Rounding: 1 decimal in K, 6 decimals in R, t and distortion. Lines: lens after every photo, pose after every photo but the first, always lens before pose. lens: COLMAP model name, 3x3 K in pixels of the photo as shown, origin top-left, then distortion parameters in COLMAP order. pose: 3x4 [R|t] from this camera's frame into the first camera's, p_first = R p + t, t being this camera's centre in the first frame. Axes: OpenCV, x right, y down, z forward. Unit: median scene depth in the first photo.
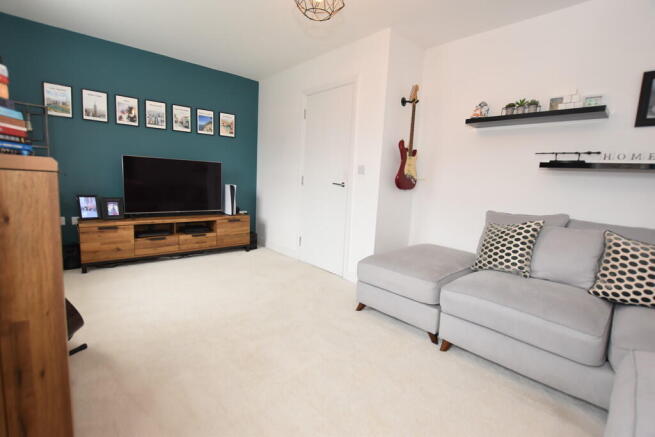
lens RADIAL K [[300.3, 0, 328.7], [0, 300.3, 211.7], [0, 0, 1]] dist [-0.027014, 0.001509]
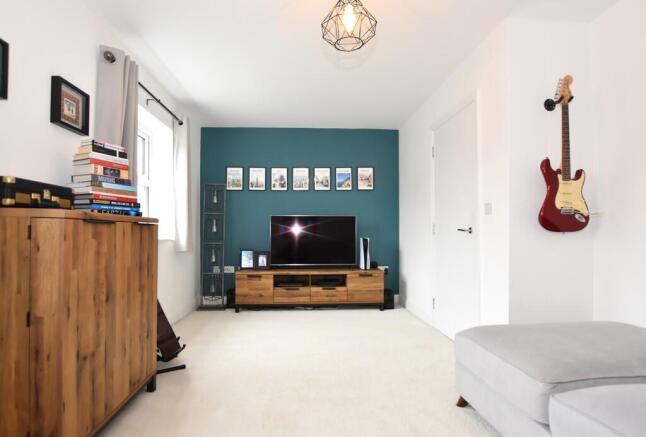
lens RADIAL K [[319.8, 0, 322.1], [0, 319.8, 224.3], [0, 0, 1]] dist [-0.030227, -0.001149]
pose [[0.775326, -0.066734, -0.628026, 0.276764], [-0.029772, 0.989434, -0.141893, 0.021053], [0.630859, 0.128711, 0.765147, 0.152322]]
